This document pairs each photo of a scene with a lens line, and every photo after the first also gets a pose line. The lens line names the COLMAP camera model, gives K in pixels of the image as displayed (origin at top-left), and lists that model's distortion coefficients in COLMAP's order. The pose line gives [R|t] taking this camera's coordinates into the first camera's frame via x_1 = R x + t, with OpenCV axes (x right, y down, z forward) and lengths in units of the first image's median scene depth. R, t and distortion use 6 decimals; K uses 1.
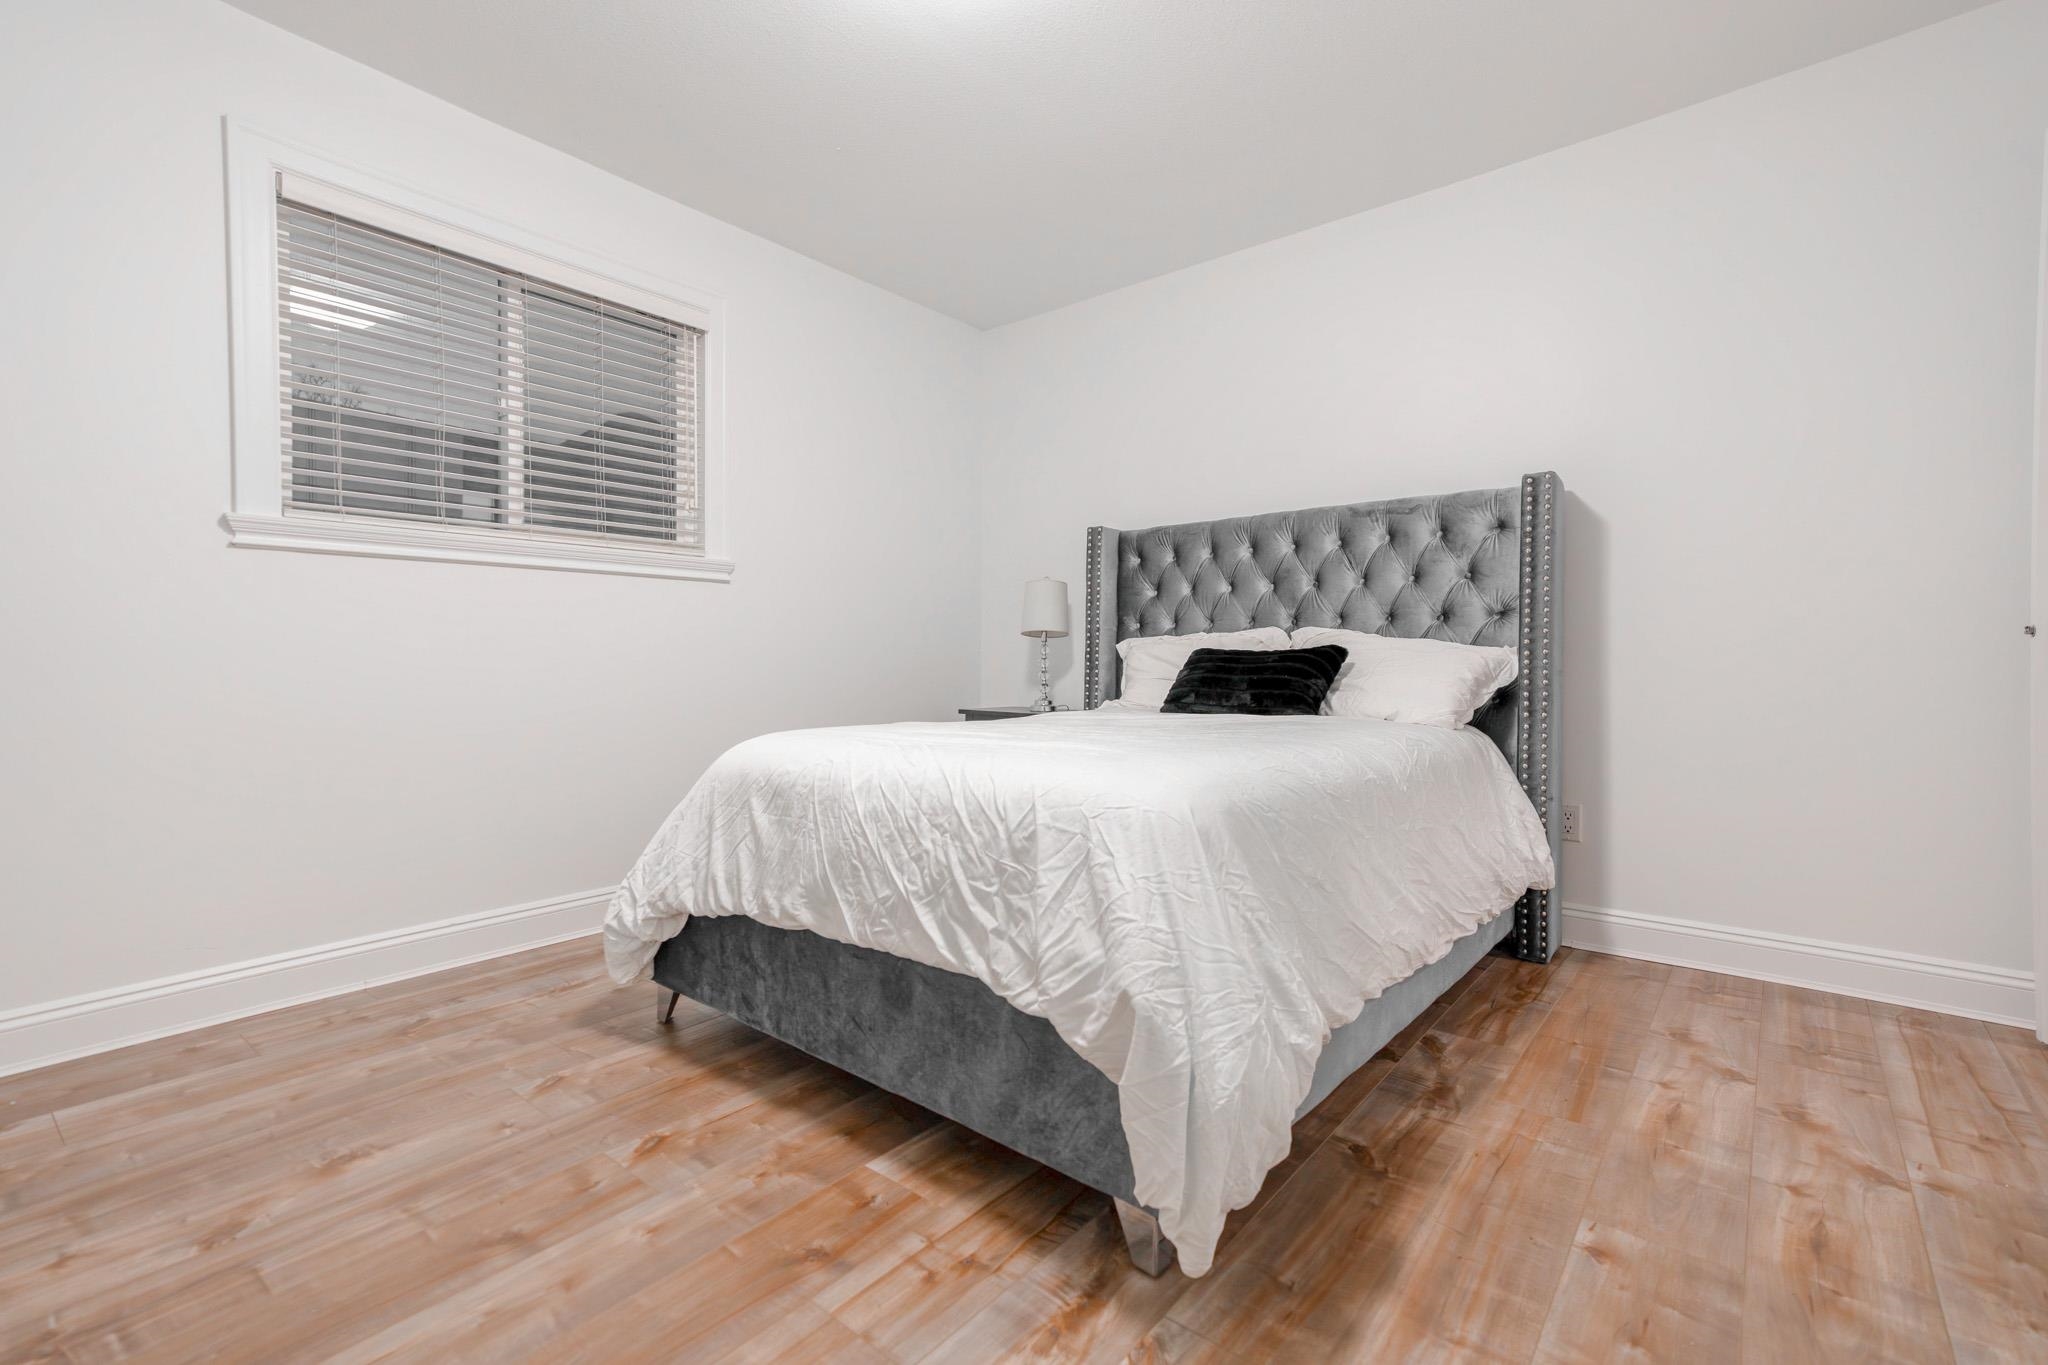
lens RADIAL K [[907.6, 0, 1017.7], [0, 907.6, 653.9], [0, 0, 1]] dist [0.034859, 0.002577]
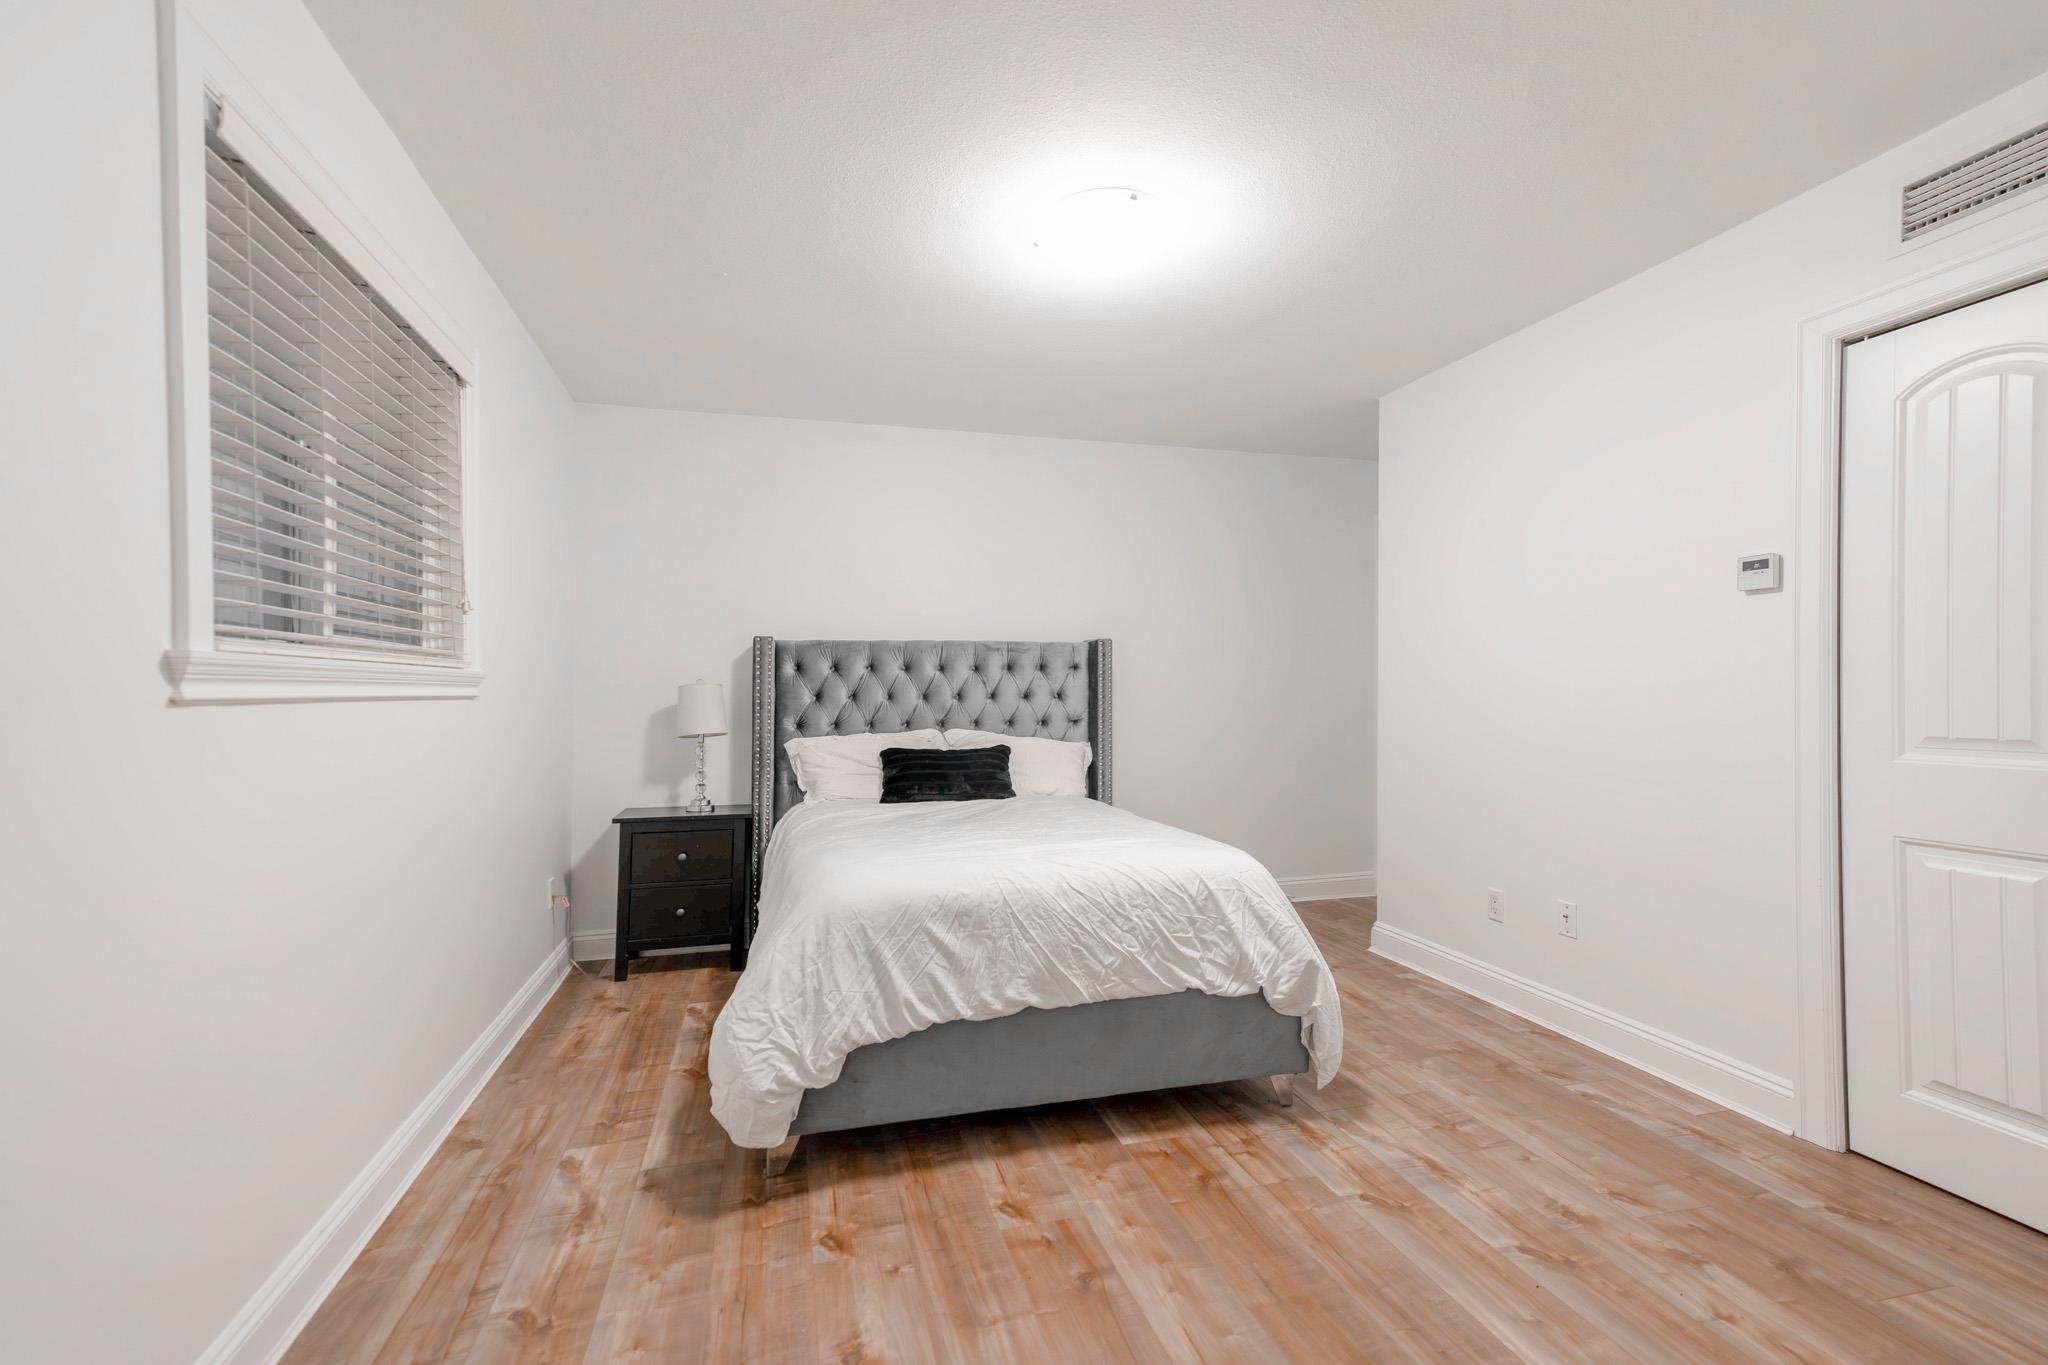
lens RADIAL K [[907.6, 0, 1018.1], [0, 907.6, 672.9], [0, 0, 1]] dist [0.034859, 0.002577]
pose [[0.566934, 0.013197, 0.823657, -1.209689], [0.001090, 0.999859, -0.016770, -0.145862], [-0.823762, 0.010405, 0.566840, 0.239978]]
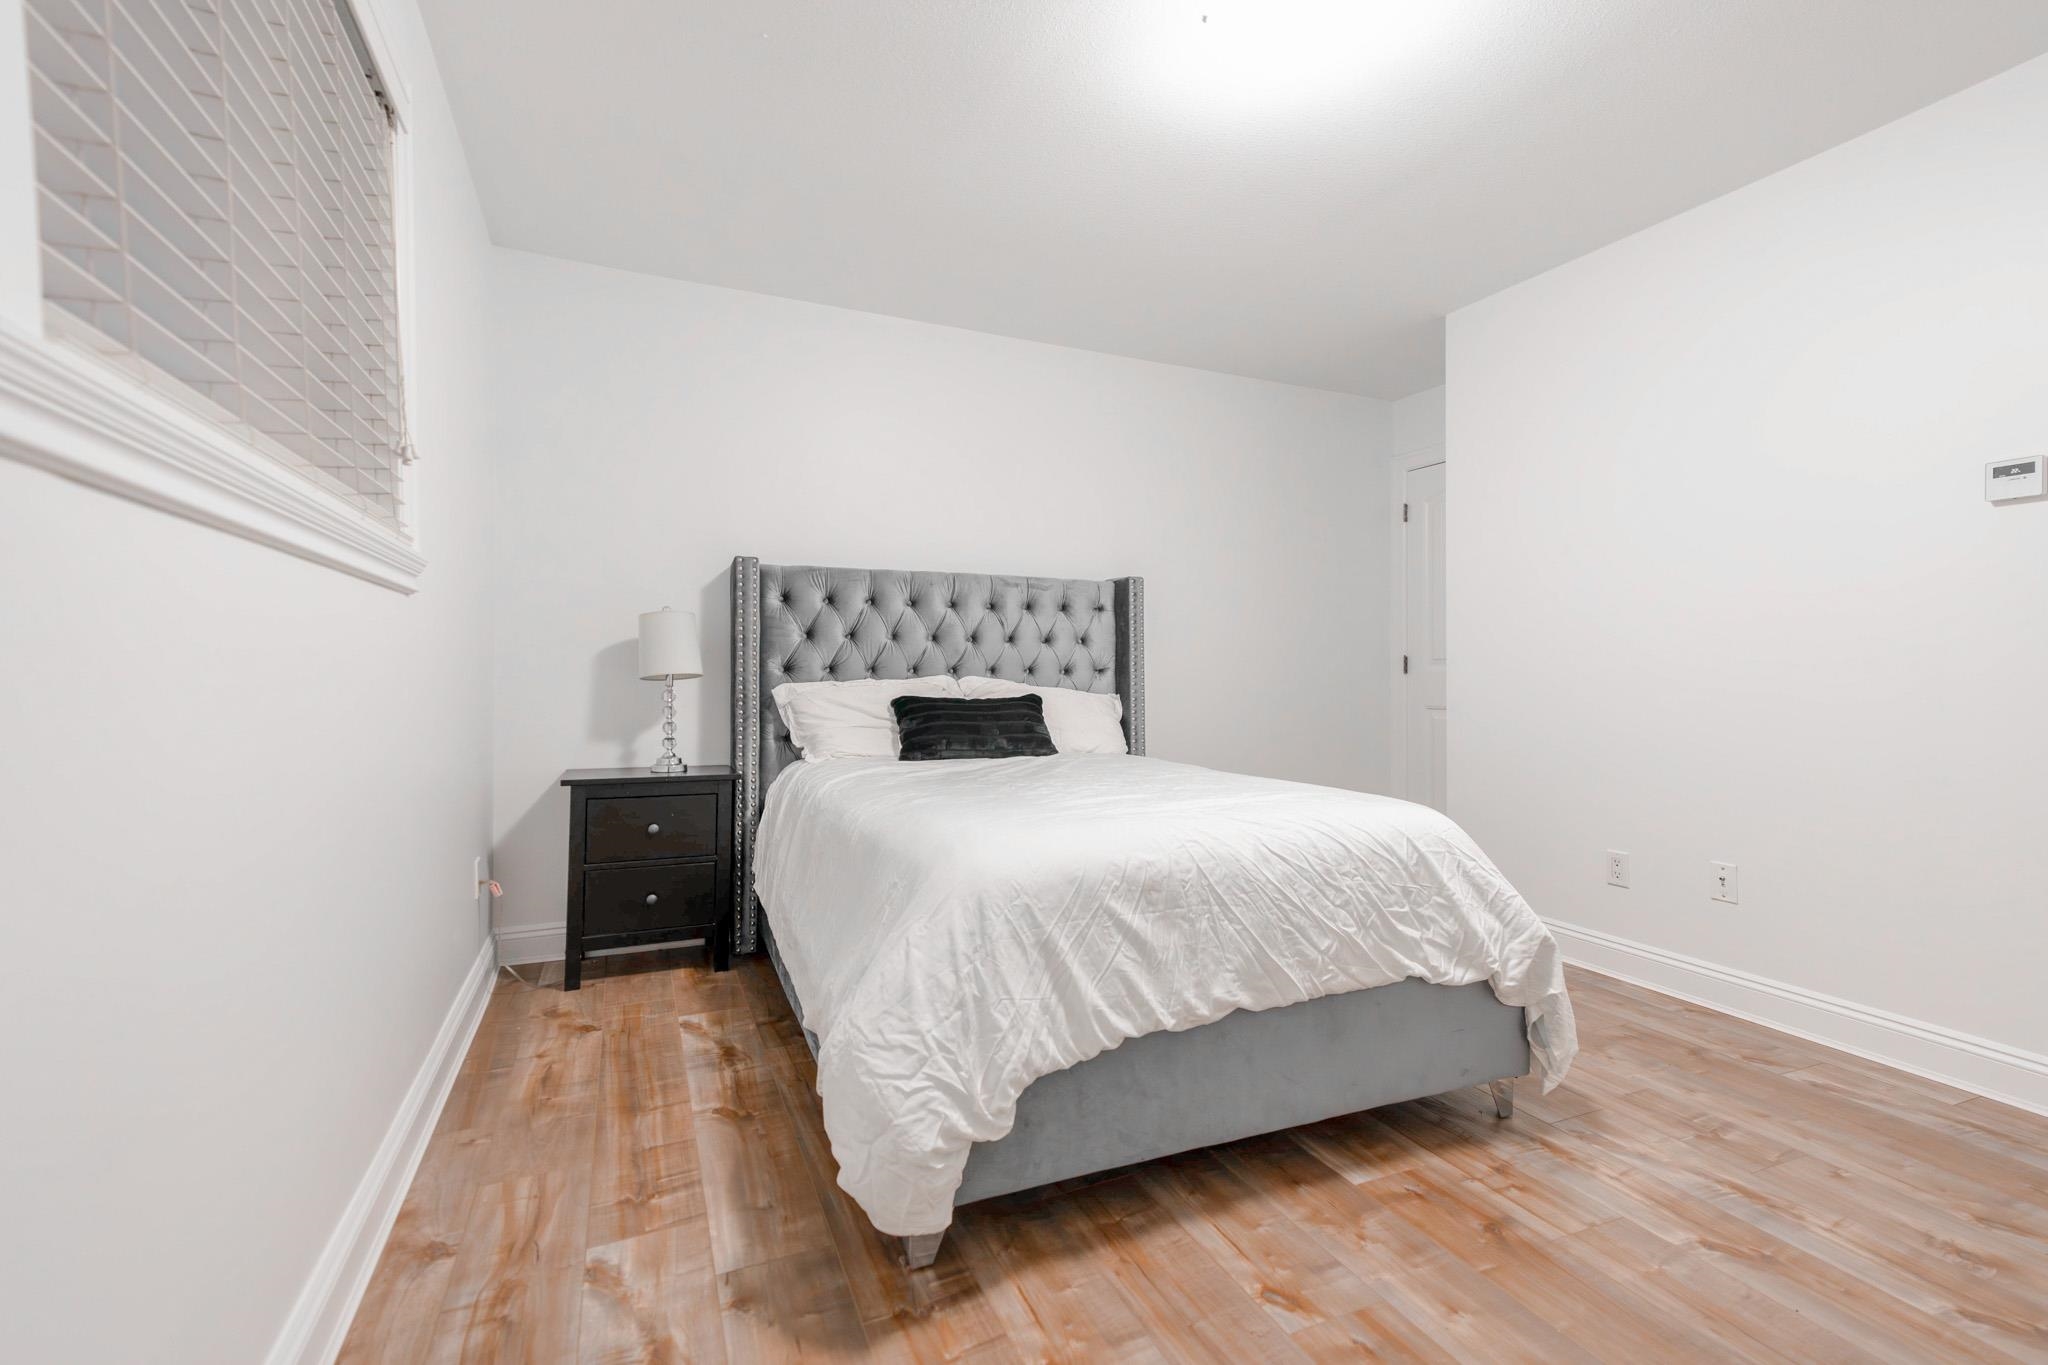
lens RADIAL K [[907.6, 0, 1012.4], [0, 907.6, 661.2], [0, 0, 1]] dist [0.034859, 0.002577]
pose [[0.437973, 0.014324, 0.898874, -1.122421], [-0.010775, 0.999885, -0.010684, -0.059119], [-0.898924, -0.005006, 0.438077, 0.716617]]
